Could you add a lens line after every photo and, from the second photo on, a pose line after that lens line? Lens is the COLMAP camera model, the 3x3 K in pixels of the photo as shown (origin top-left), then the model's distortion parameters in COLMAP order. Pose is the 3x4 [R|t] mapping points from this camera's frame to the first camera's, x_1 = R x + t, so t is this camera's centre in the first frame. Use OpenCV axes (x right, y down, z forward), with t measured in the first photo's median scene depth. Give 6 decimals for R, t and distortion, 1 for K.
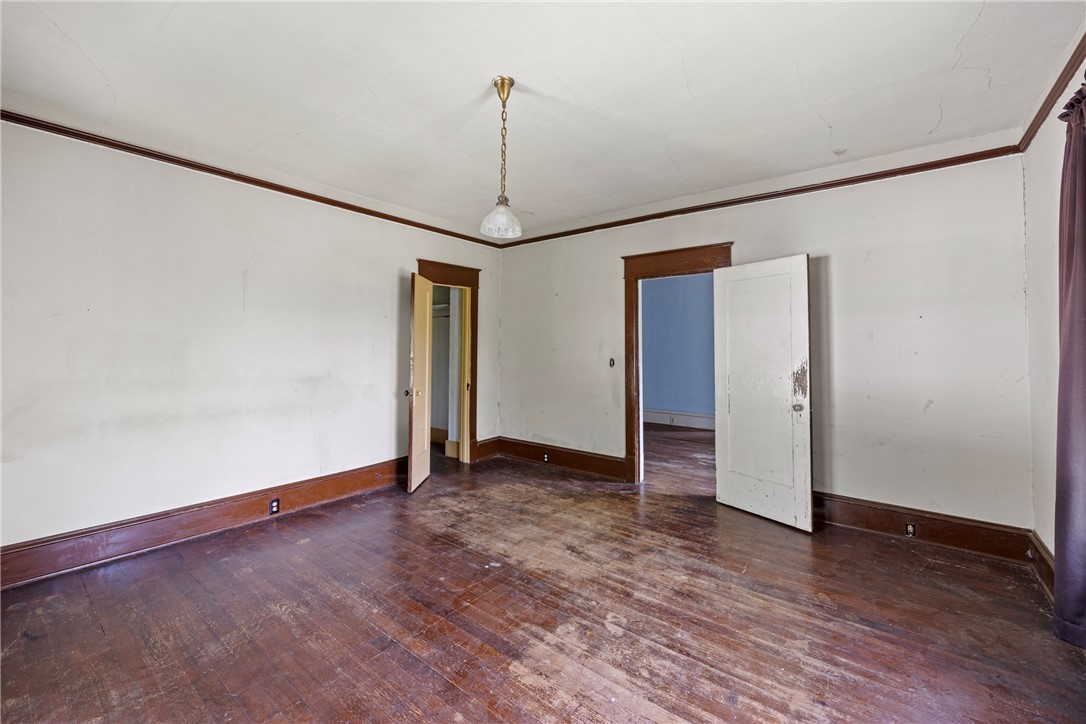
lens RADIAL K [[444.3, 0, 543.5], [0, 444.3, 355.2], [0, 0, 1]] dist [-0.000836, -0.000095]
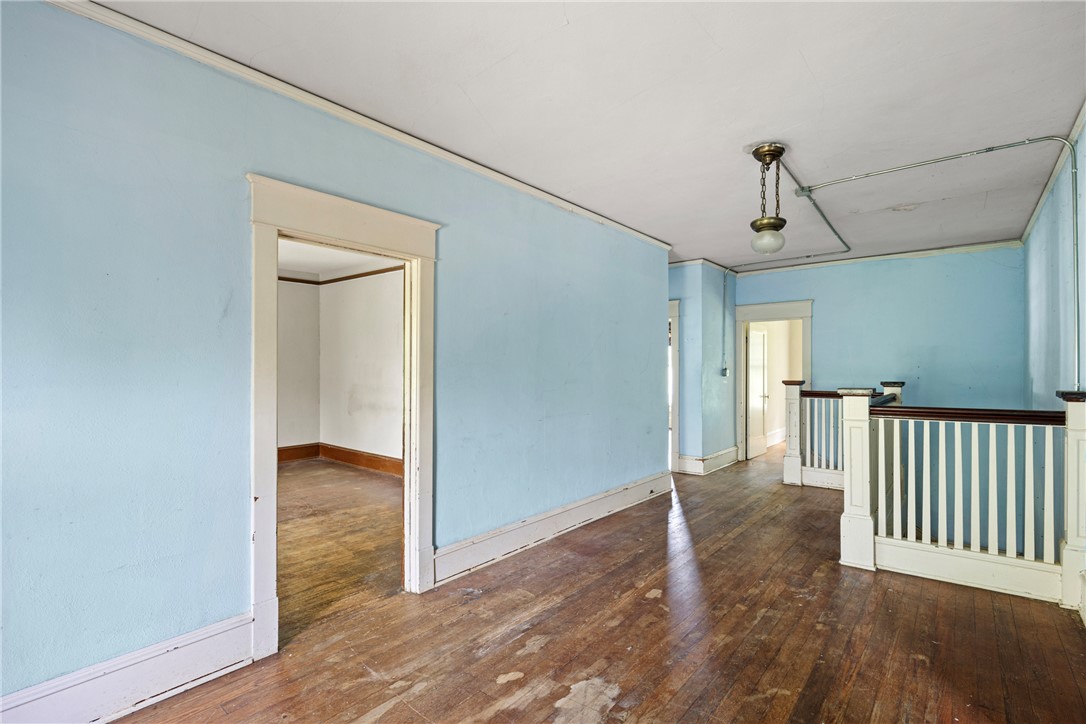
lens RADIAL K [[520.4, 0, 542.7], [0, 520.4, 364.4], [0, 0, 1]] dist [-0.001778, -0.000229]
pose [[-0.056798, -0.012827, -0.998303, 1.137547], [-0.003572, 0.999914, -0.012645, -0.014104], [0.998379, 0.002848, -0.056839, 1.526044]]
